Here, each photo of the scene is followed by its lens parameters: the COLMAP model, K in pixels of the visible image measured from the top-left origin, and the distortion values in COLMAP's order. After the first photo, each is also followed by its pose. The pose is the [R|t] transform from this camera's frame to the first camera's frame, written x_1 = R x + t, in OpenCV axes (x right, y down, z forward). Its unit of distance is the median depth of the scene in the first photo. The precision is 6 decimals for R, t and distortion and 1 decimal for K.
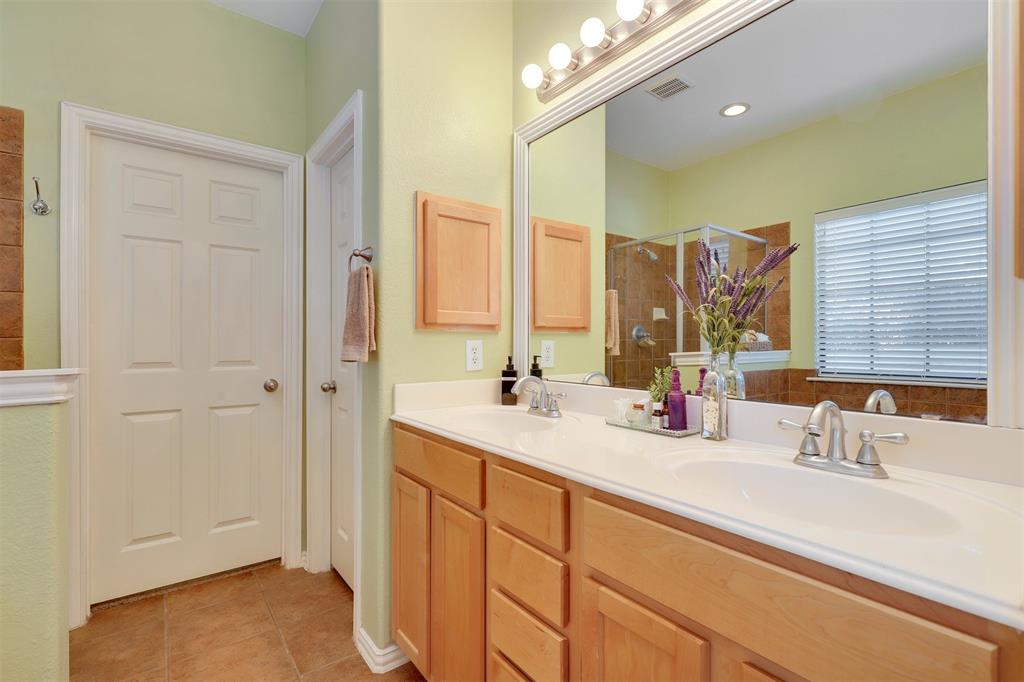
lens RADIAL K [[462.4, 0, 512.0], [0, 462.4, 341.0], [0, 0, 1]] dist [0.000679, -0.000241]
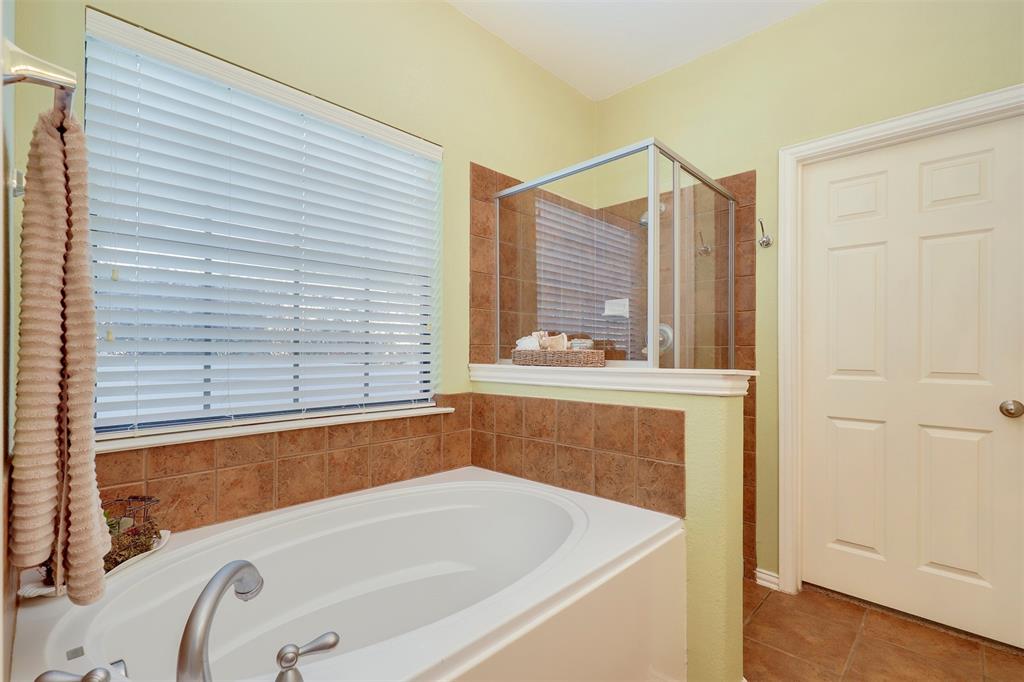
lens RADIAL K [[471.5, 0, 496.7], [0, 471.5, 347.1], [0, 0, 1]] dist [0.001378, 0.000532]
pose [[0.127588, -0.002392, -0.991824, 0.136634], [-0.000411, 0.999997, -0.002465, 0.000294], [0.991827, 0.000722, 0.127587, 0.103253]]
